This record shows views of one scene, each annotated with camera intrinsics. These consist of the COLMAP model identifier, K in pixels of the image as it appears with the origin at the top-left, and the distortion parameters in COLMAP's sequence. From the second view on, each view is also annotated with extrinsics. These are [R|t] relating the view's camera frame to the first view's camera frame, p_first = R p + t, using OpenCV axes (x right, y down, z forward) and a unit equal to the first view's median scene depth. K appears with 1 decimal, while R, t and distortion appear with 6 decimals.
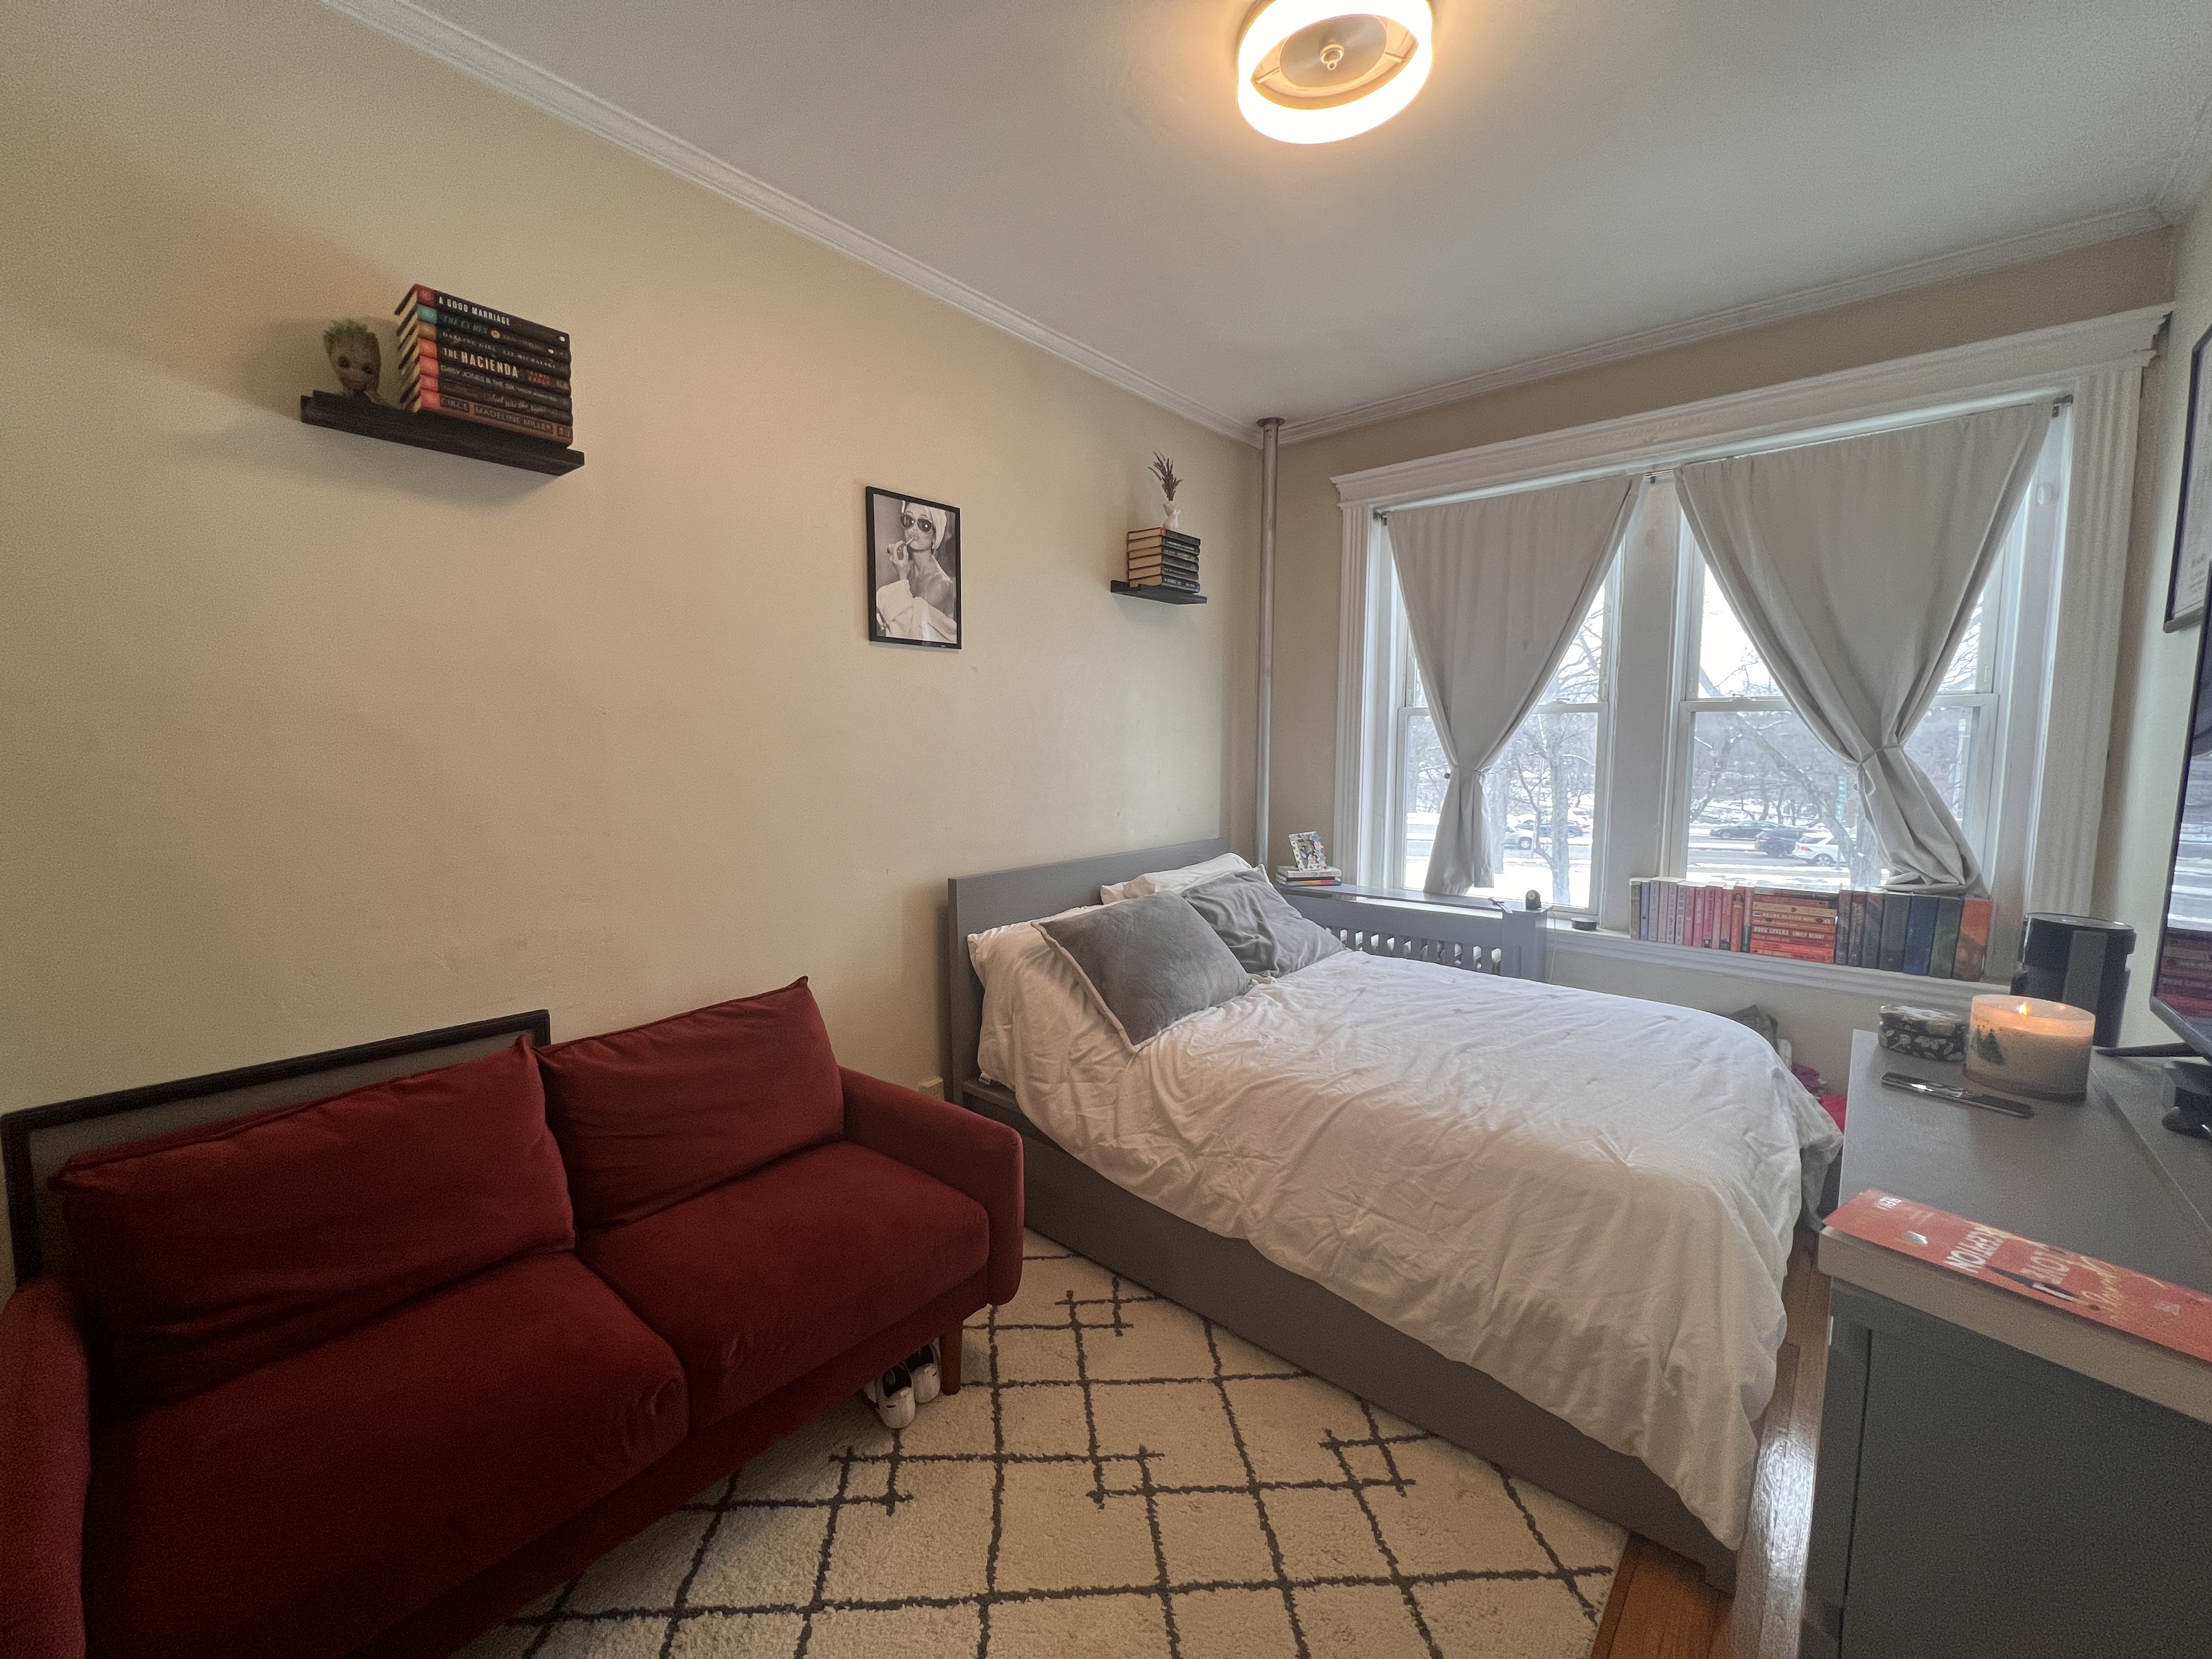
lens RADIAL K [[881.3, 0, 1107.6], [0, 881.3, 824.4], [0, 0, 1]] dist [-0.000259, 0.000402]
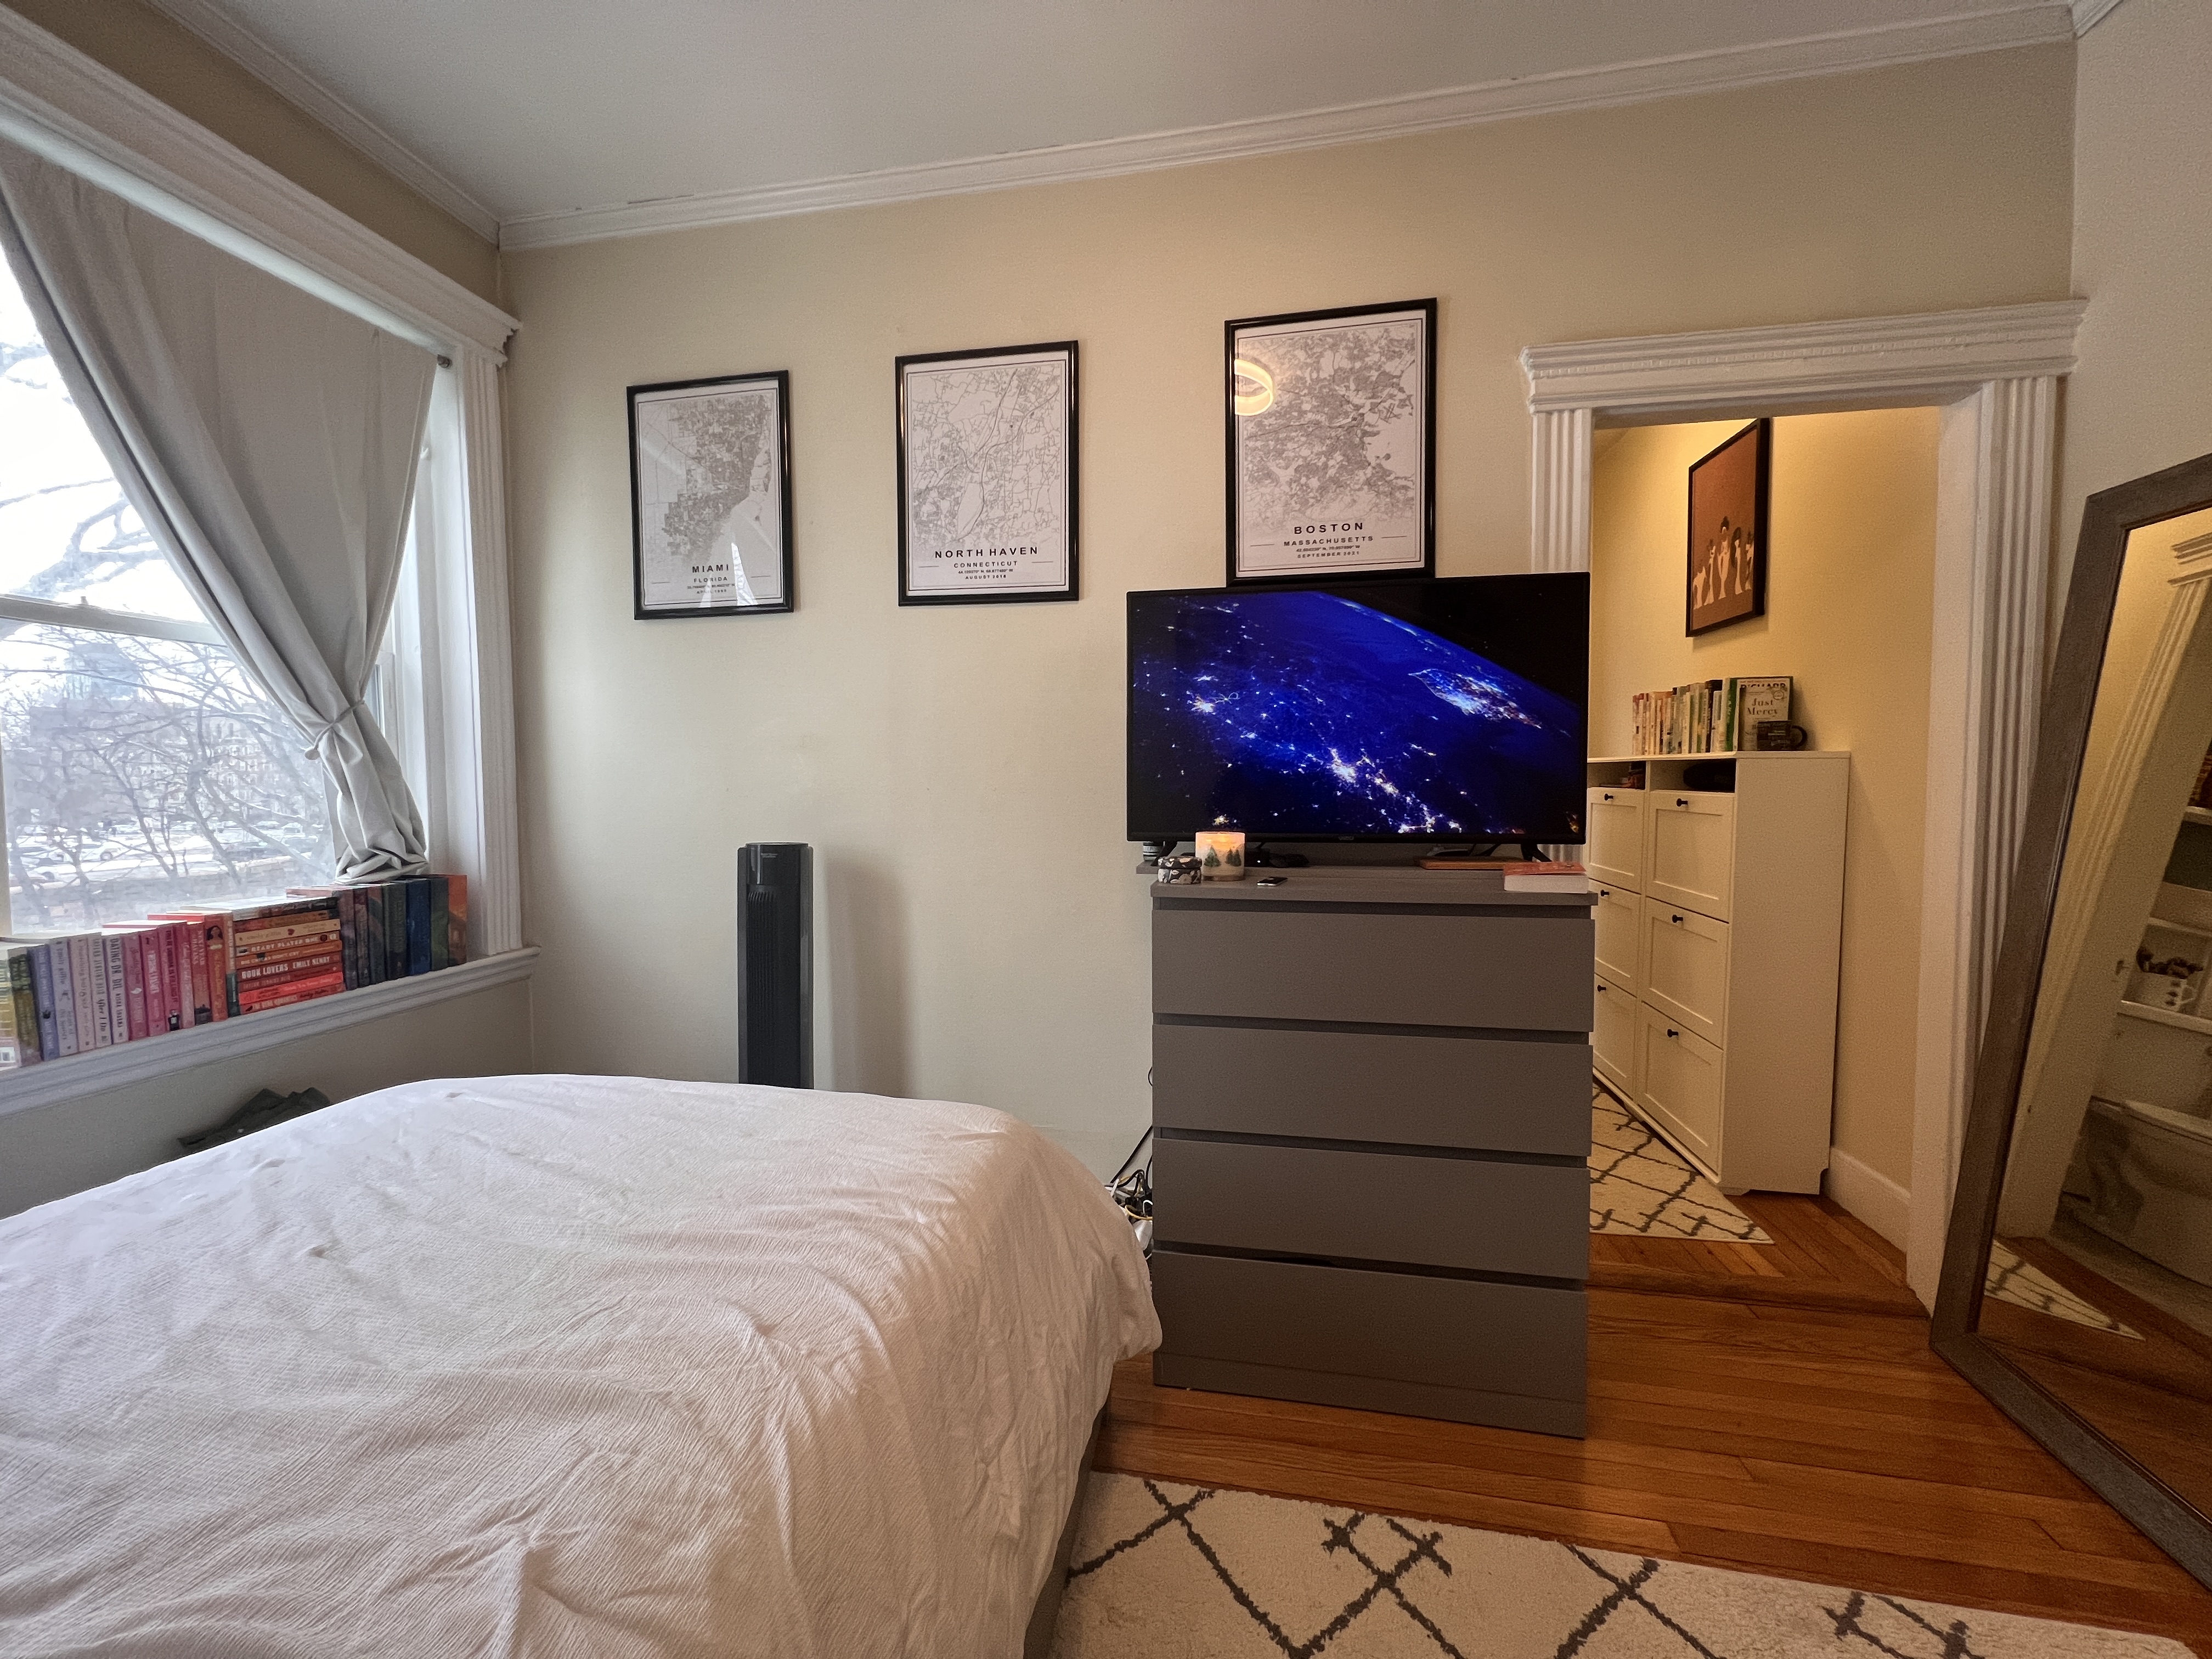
lens RADIAL K [[881.3, 0, 1098.9], [0, 881.3, 820.9], [0, 0, 1]] dist [-0.000259, 0.000402]
pose [[-0.494414, -0.043842, 0.868120, -0.144149], [0.083784, 0.991673, 0.097798, -0.004107], [-0.865179, 0.121087, -0.486624, 0.844761]]
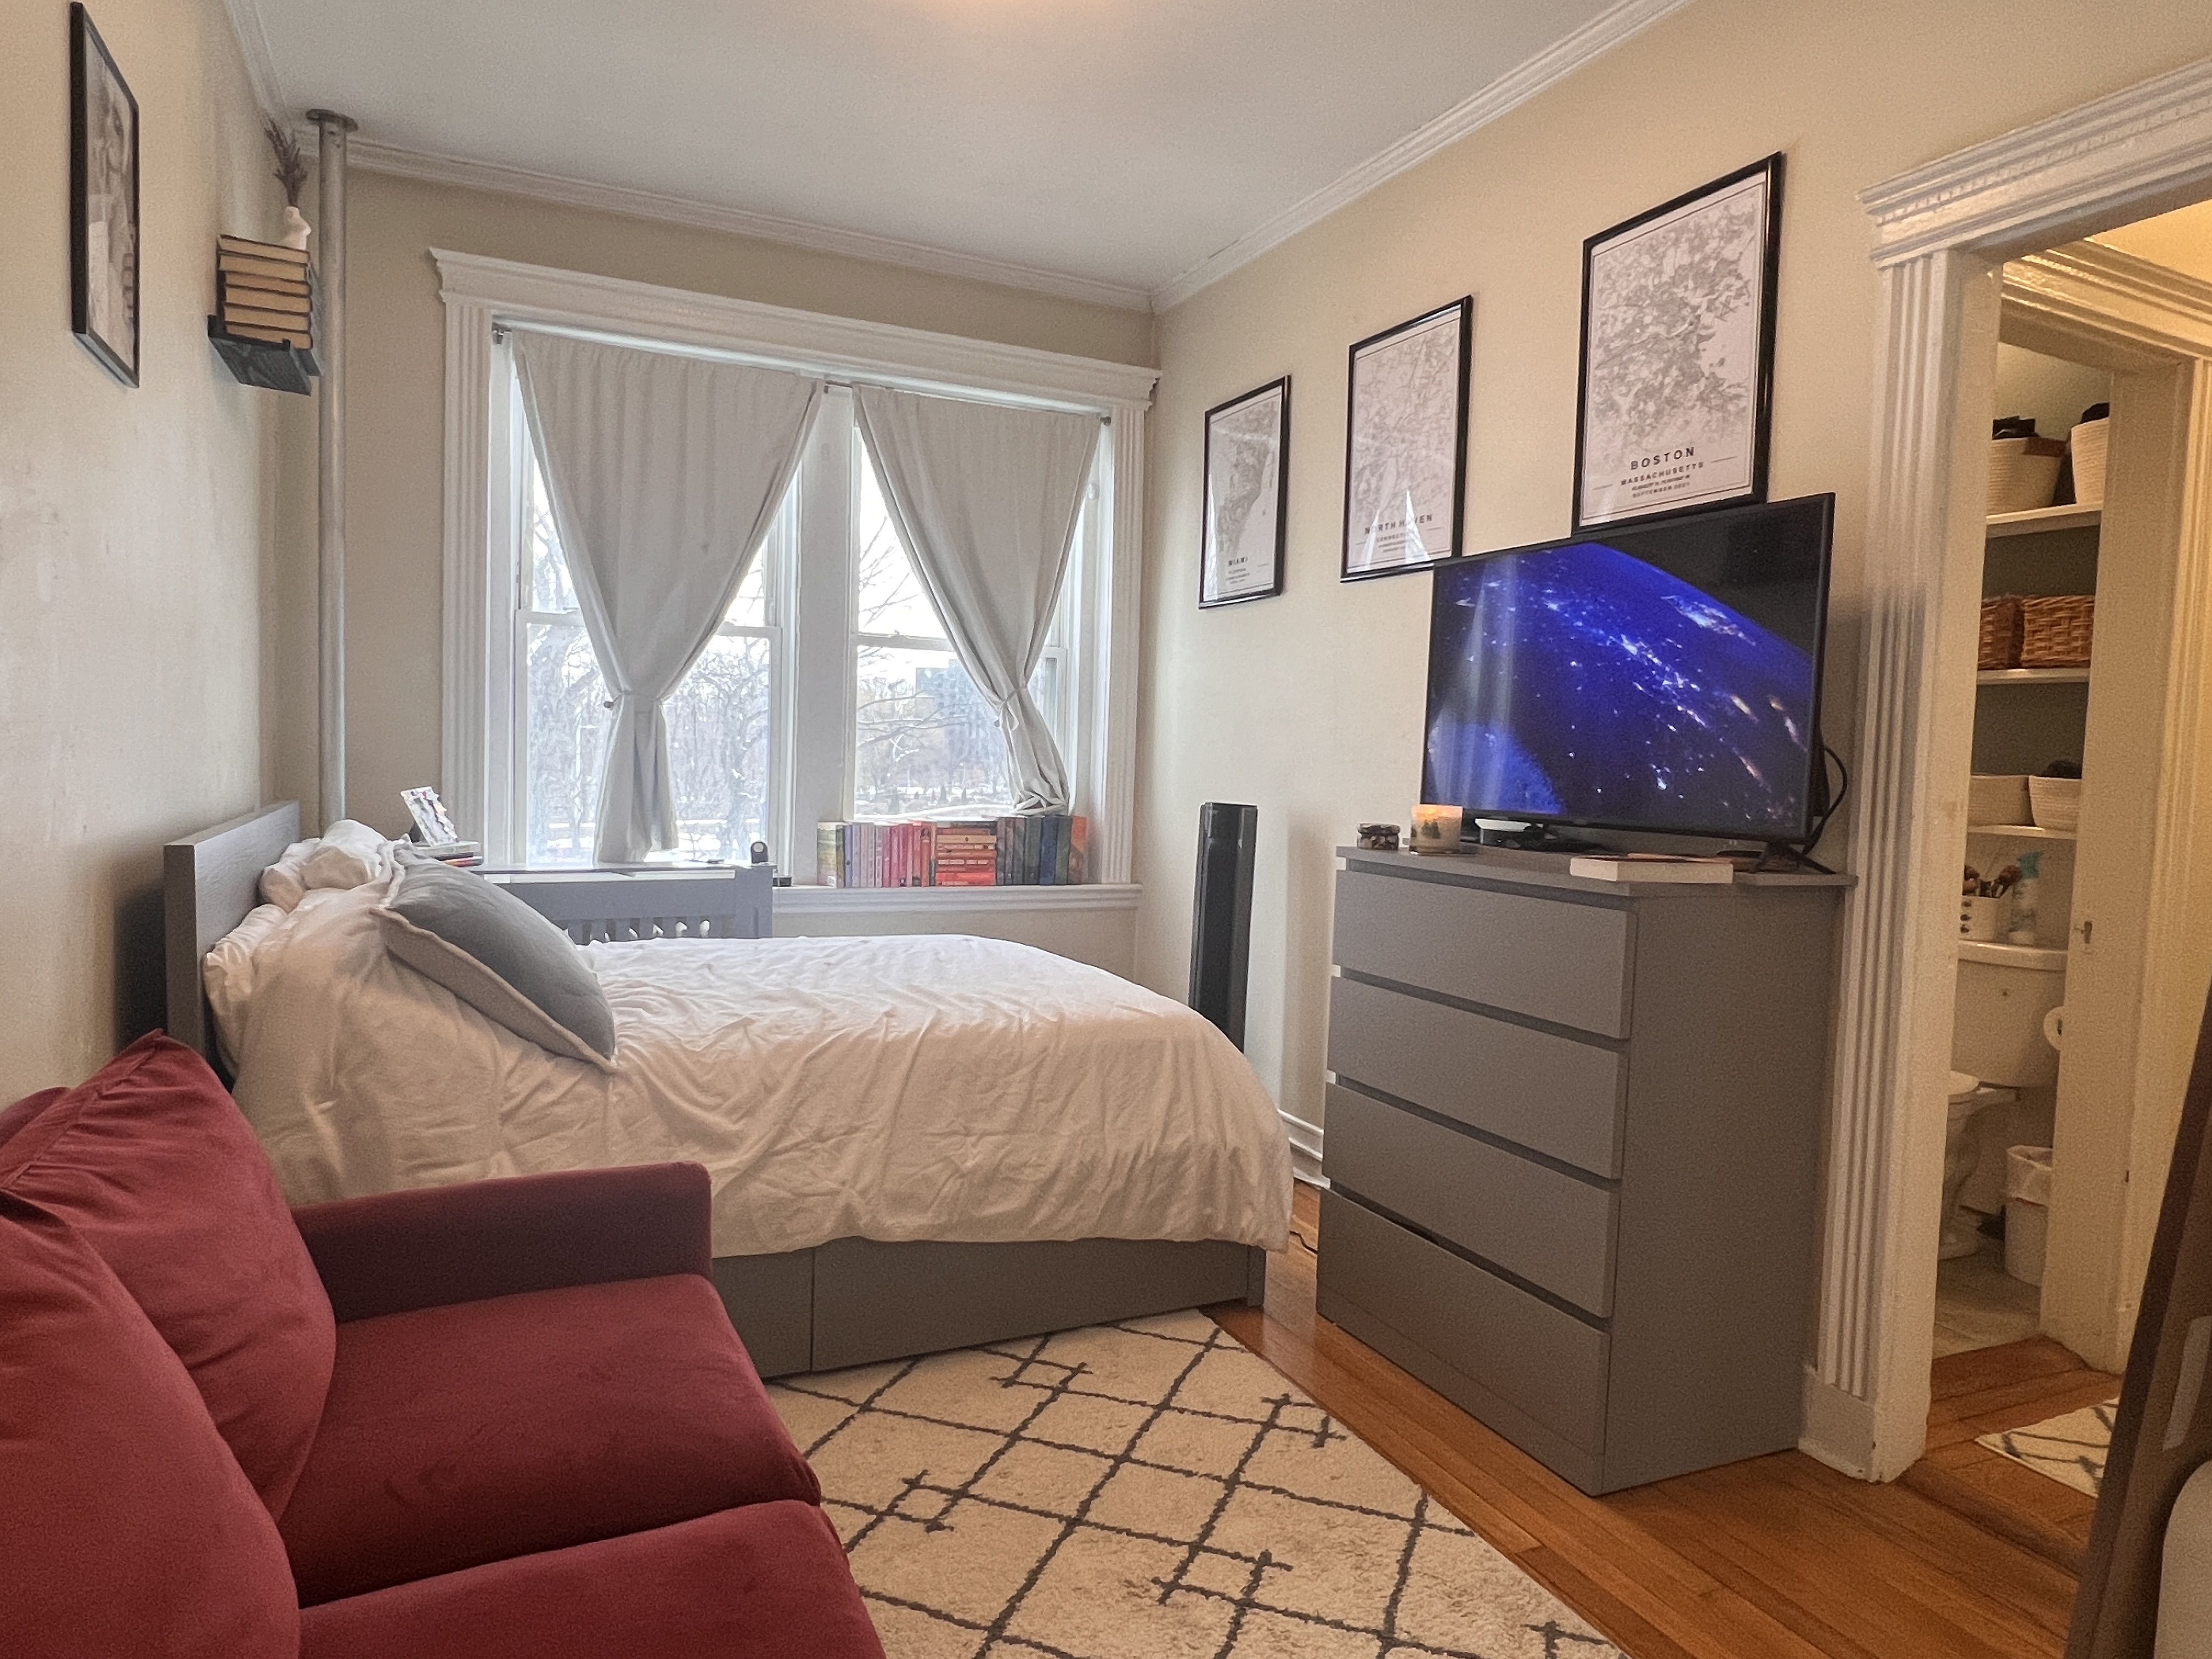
lens RADIAL K [[1354.1, 0, 1094.2], [0, 1354.1, 829.6], [0, 0, 1]] dist [0.004955, -0.001574]
pose [[0.414562, -0.039984, 0.909142, -0.679898], [0.054230, 0.998344, 0.019179, 0.068249], [-0.908404, 0.041352, 0.416043, 0.206588]]
